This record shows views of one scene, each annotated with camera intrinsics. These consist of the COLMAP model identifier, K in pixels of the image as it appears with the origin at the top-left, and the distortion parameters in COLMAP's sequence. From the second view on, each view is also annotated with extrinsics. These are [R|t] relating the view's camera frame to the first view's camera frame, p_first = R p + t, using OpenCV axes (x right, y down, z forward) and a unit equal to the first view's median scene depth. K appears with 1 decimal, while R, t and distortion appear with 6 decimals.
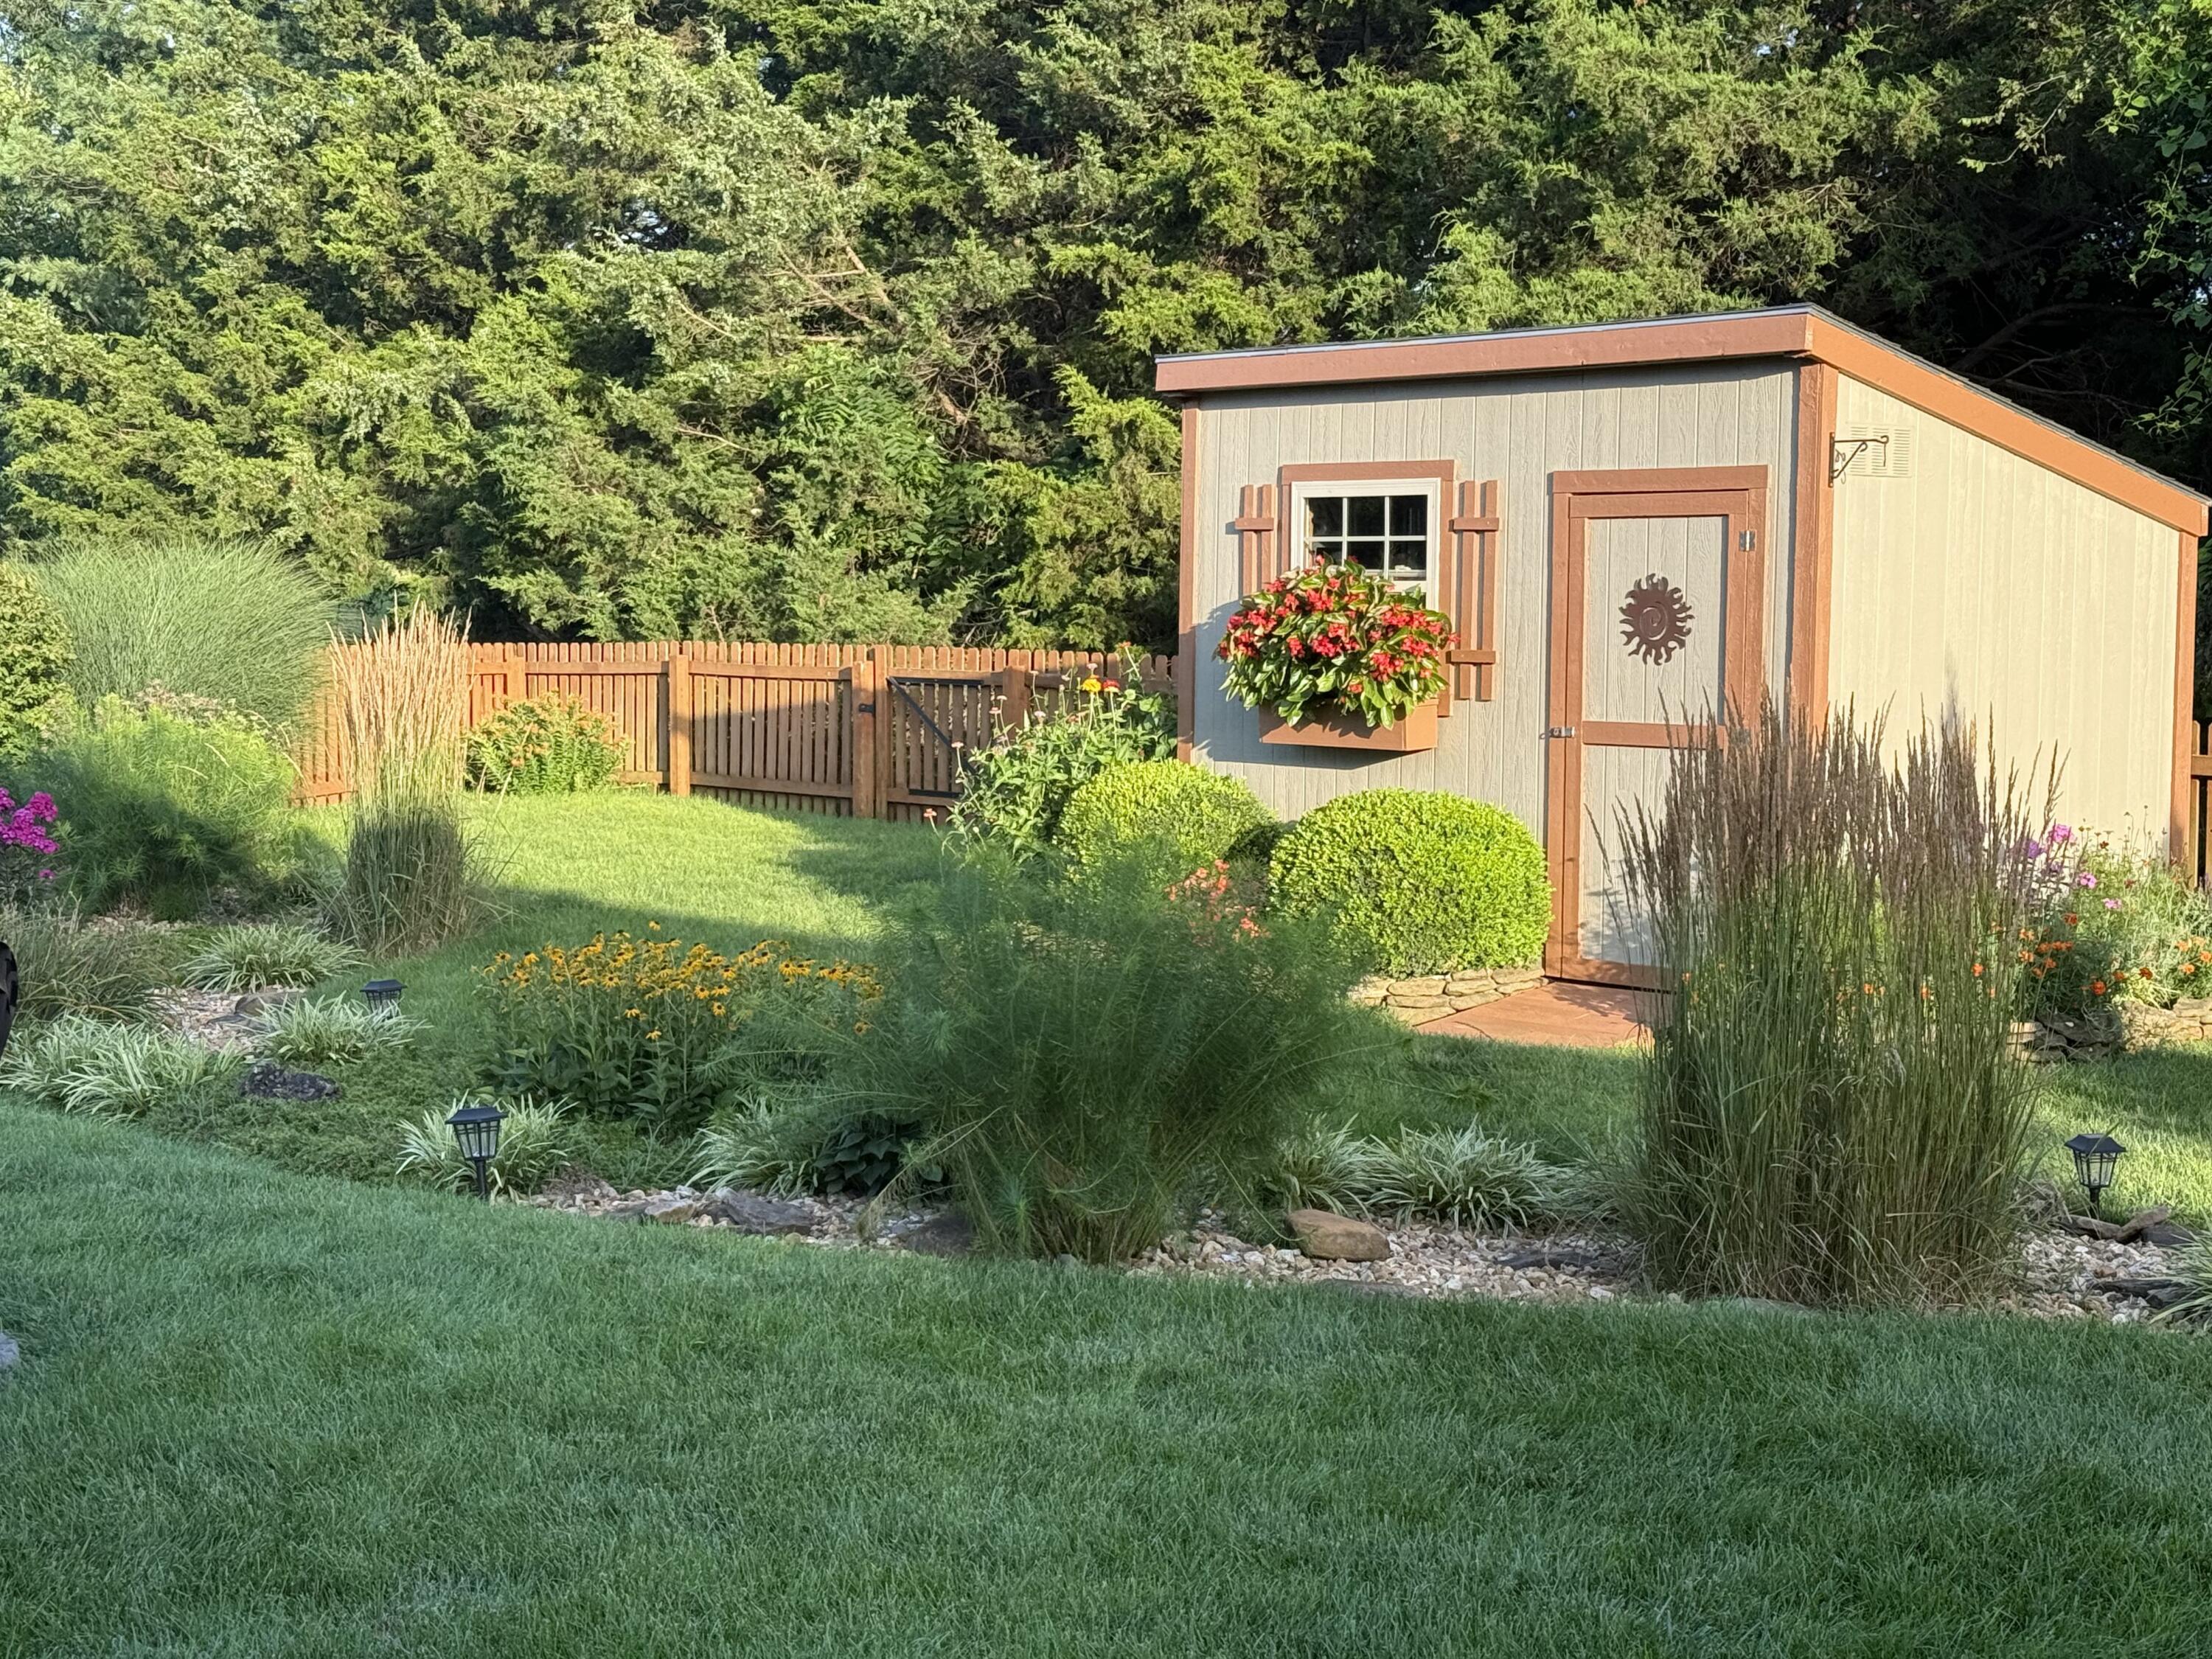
lens RADIAL K [[3626.2, 0, 1101.0], [0, 3626.2, 838.6], [0, 0, 1]] dist [0.155283, 0.000000]
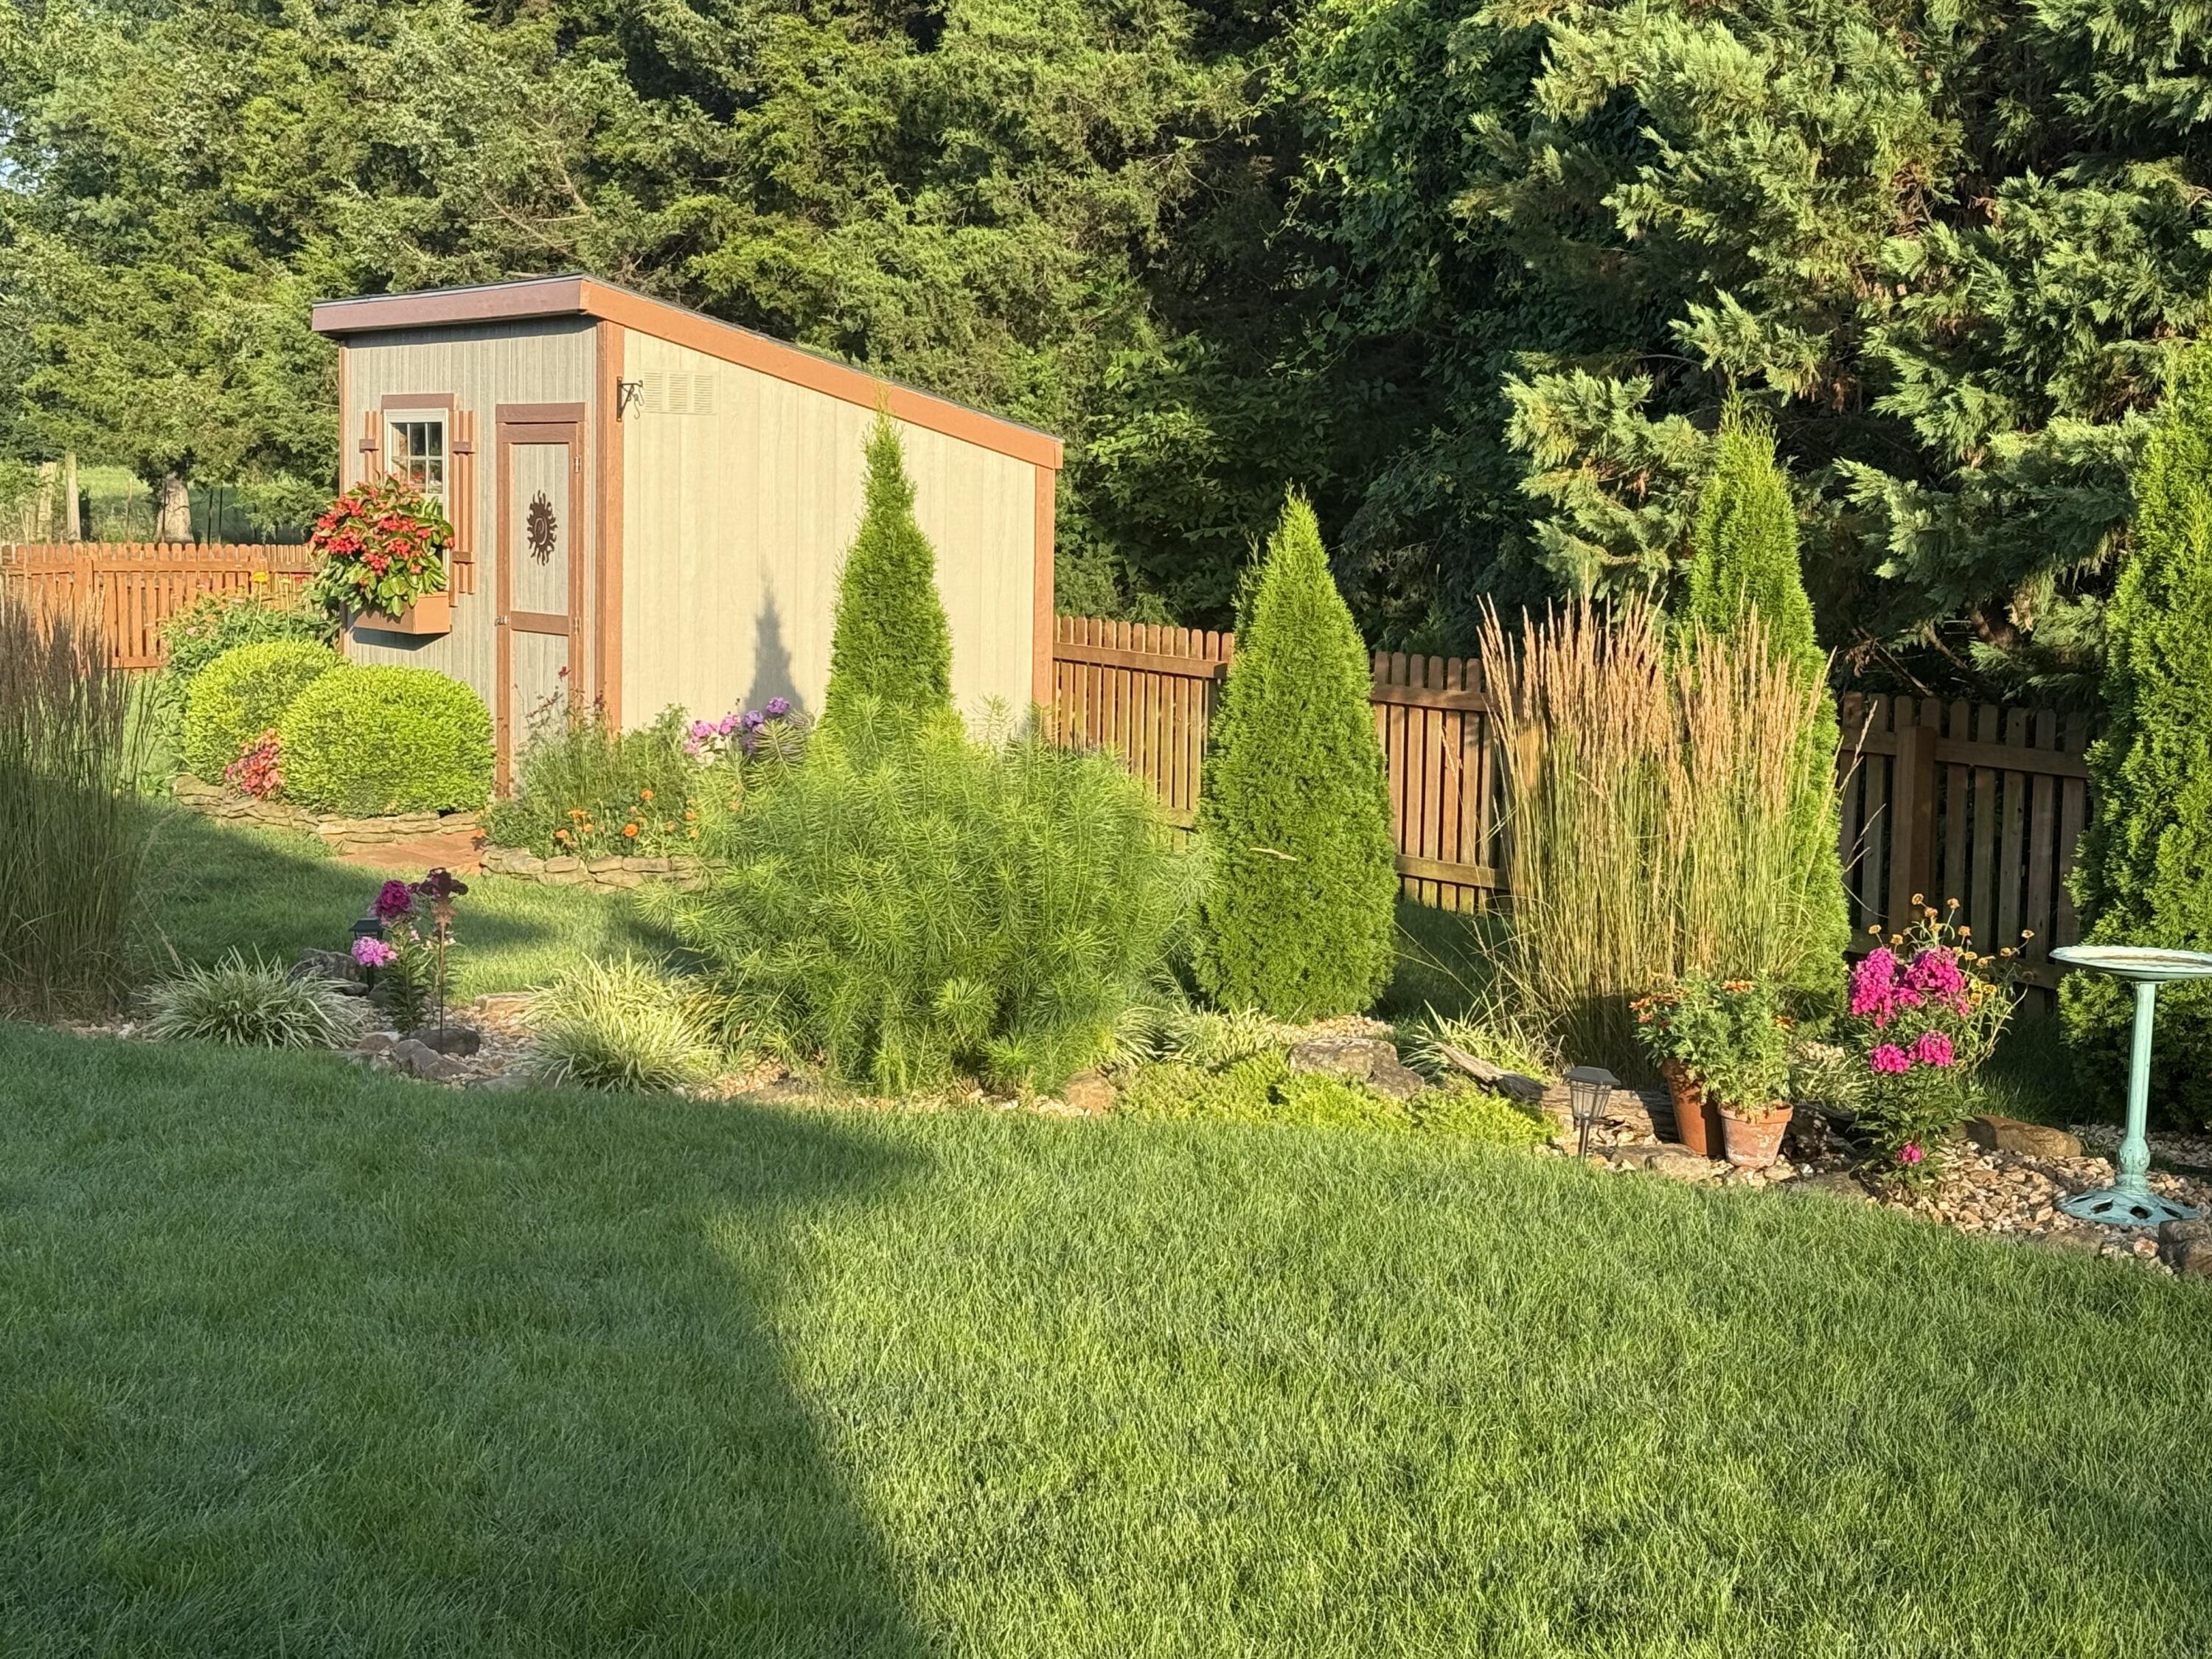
lens RADIAL K [[3626.2, 0, 1098.9], [0, 3626.2, 831.8], [0, 0, 1]] dist [0.155283, 0.000000]
pose [[0.989529, 0.025969, -0.141980, 0.405676], [-0.023240, 0.999513, 0.020847, 0.009279], [0.142452, -0.017329, 0.989650, -0.143194]]
